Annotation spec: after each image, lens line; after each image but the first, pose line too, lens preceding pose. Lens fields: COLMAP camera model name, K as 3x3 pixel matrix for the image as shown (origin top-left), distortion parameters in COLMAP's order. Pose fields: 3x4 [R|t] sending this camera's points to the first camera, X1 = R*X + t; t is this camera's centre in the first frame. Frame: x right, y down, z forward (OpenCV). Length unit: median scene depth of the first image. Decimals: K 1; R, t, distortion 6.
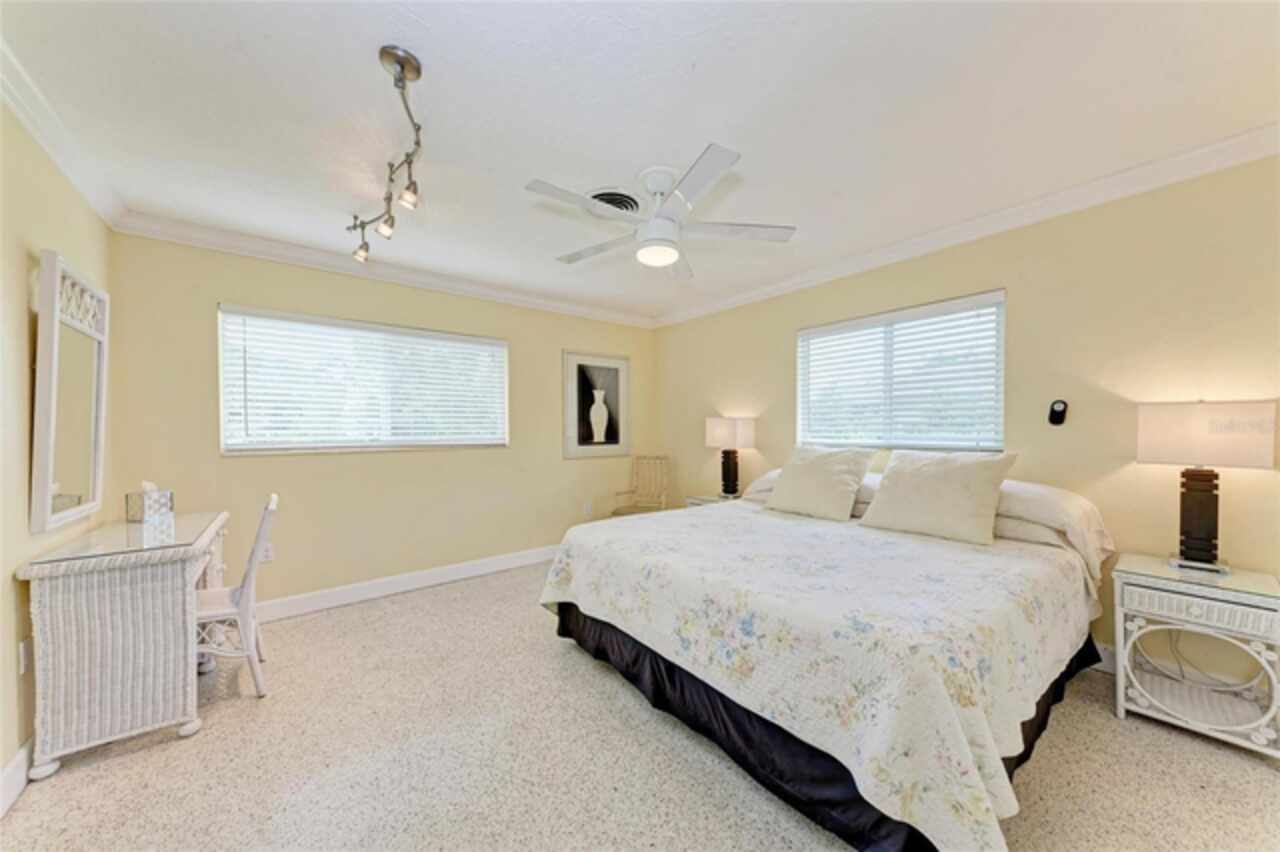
lens RADIAL K [[424.8, 0, 658.3], [0, 424.8, 434.3], [0, 0, 1]] dist [-0.021392, -0.000038]
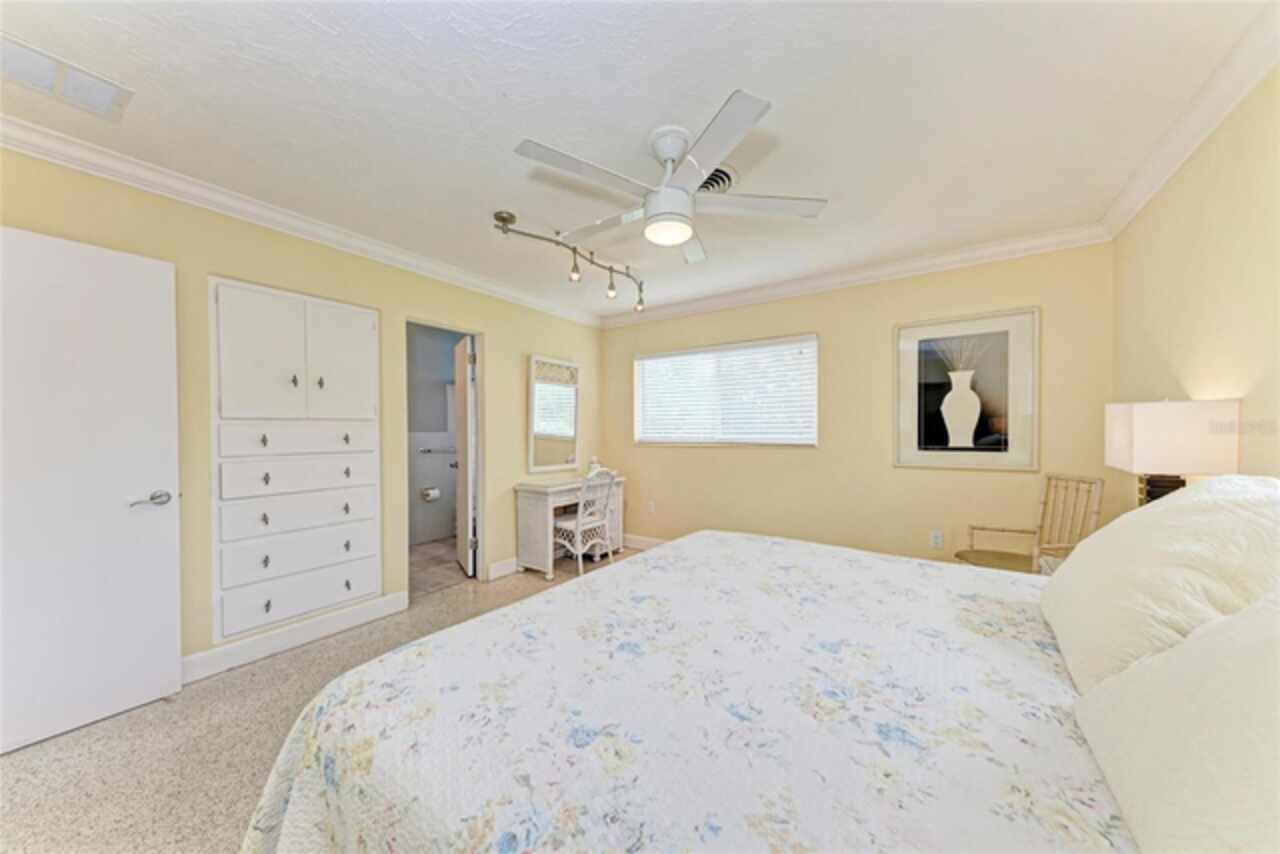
lens RADIAL K [[438.5, 0, 645.2], [0, 438.5, 437.4], [0, 0, 1]] dist [0.000004, -0.000059]
pose [[0.265665, 0.016088, -0.963931, 0.409566], [-0.009846, 0.999854, 0.013974, -0.002691], [0.964015, 0.005779, 0.265785, 0.335130]]
